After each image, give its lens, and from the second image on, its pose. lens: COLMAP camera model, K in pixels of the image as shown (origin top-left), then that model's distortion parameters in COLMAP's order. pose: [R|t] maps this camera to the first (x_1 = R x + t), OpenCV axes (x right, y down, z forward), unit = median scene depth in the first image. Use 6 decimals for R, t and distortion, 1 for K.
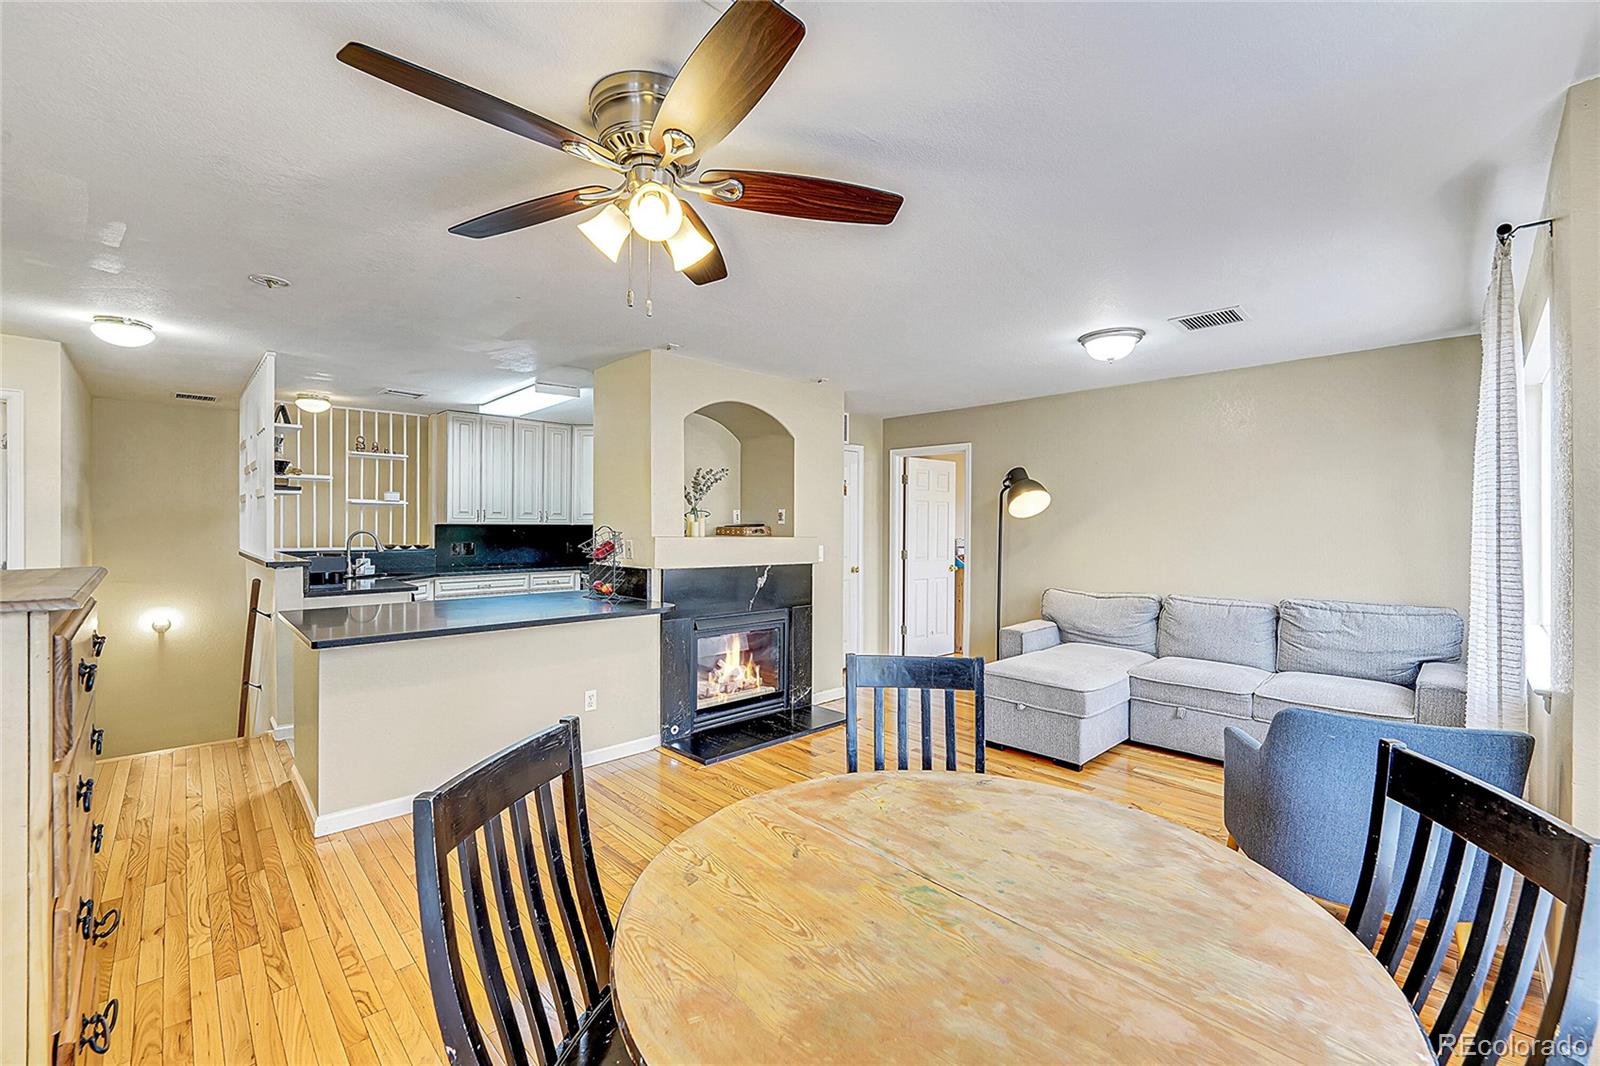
lens RADIAL K [[653.0, 0, 799.9], [0, 653.0, 522.7], [0, 0, 1]] dist [-0.009211, -0.001143]
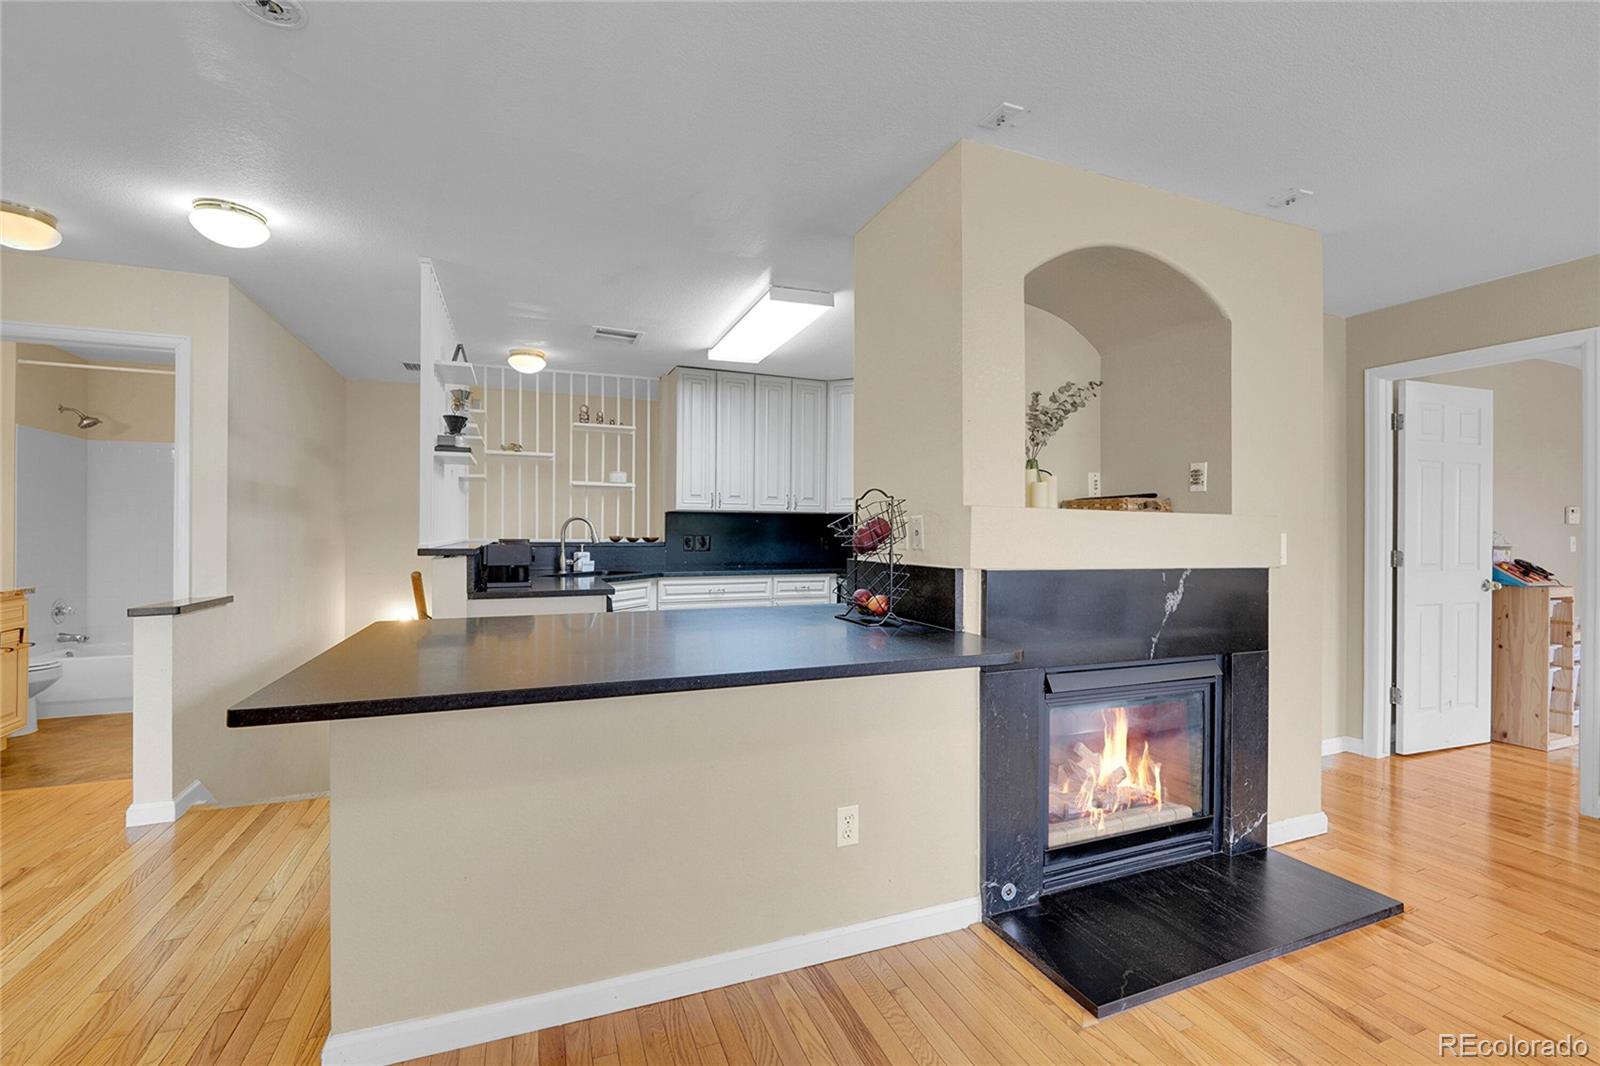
lens RADIAL K [[672.2, 0, 798.7], [0, 672.2, 531.7], [0, 0, 1]] dist [-0.007691, 0.000967]
pose [[0.925005, 0.000611, -0.379956, -0.121105], [0.000169, 0.999998, 0.002021, 0.033435], [0.379956, -0.001934, 0.925003, 0.384755]]
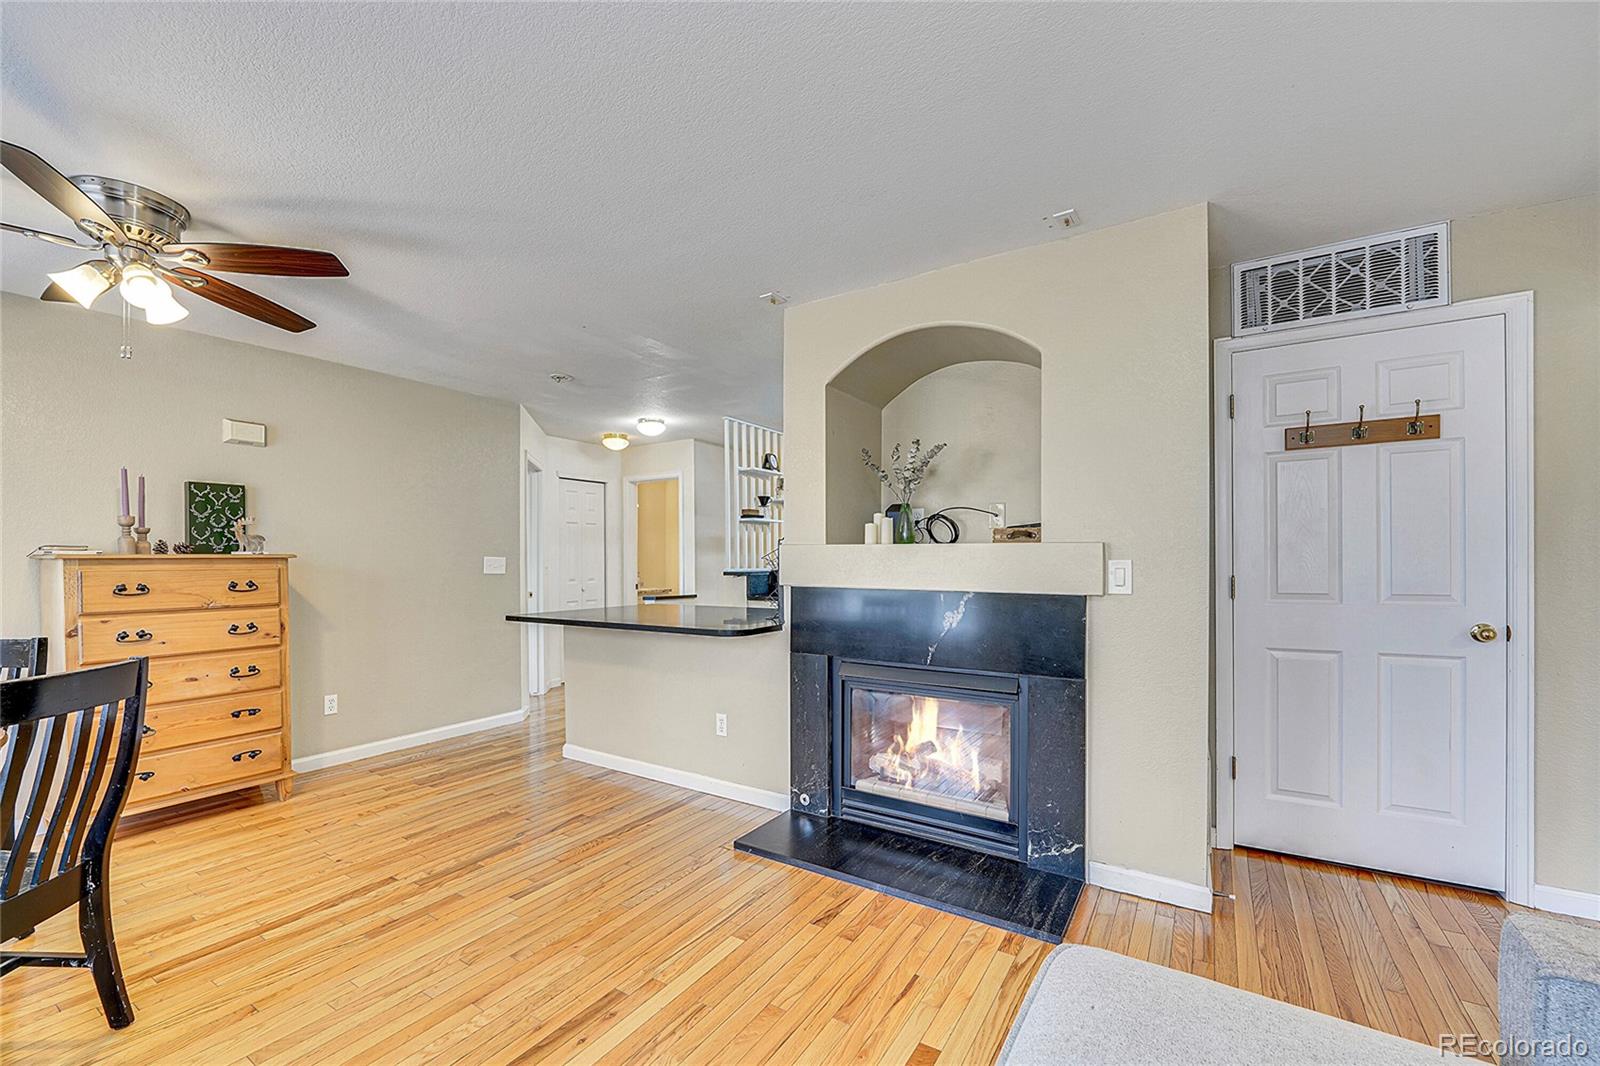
lens RADIAL K [[653.0, 0, 808.0], [0, 653.0, 566.8], [0, 0, 1]] dist [-0.009211, -0.001143]
pose [[0.242884, 0.003960, -0.970047, 0.448942], [0.007688, 0.999952, 0.006007, 0.036300], [0.970025, -0.008917, 0.242842, 0.683092]]
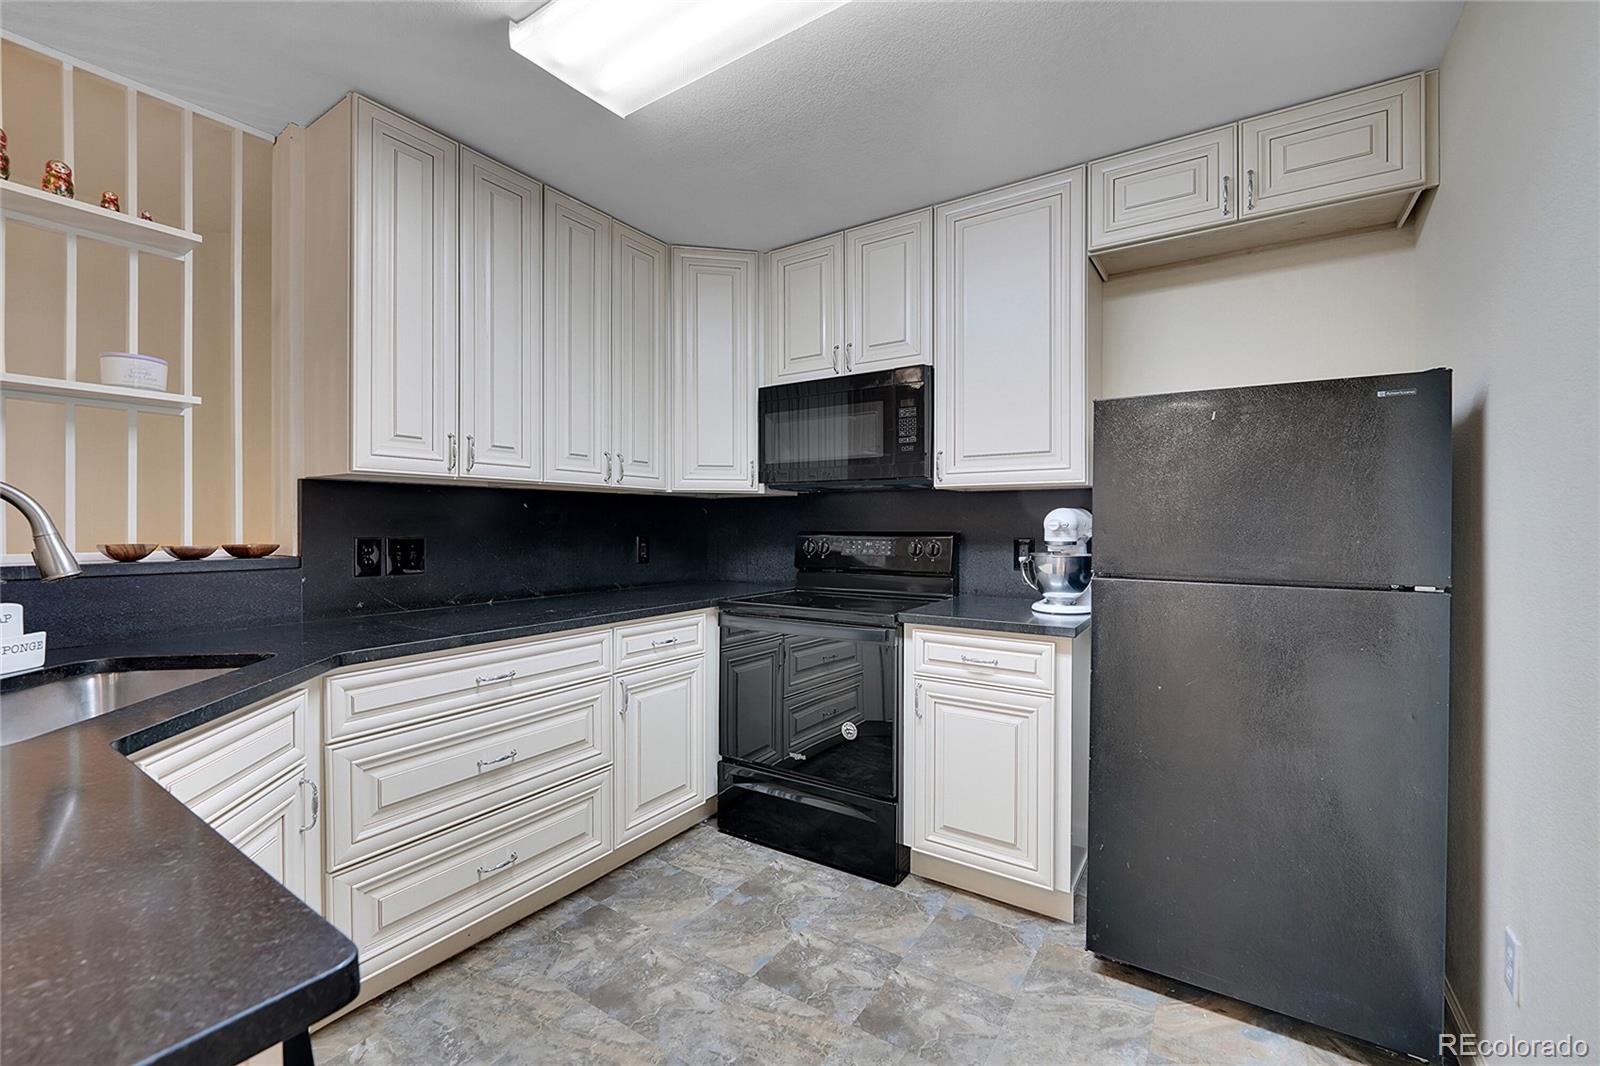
lens RADIAL K [[653.0, 0, 798.7], [0, 653.0, 523.6], [0, 0, 1]] dist [-0.009211, -0.001143]
pose [[0.977272, -0.003011, 0.211967, -0.515025], [0.002511, 0.999993, 0.002627, 0.031654], [-0.211973, -0.002035, 0.977273, 0.846090]]
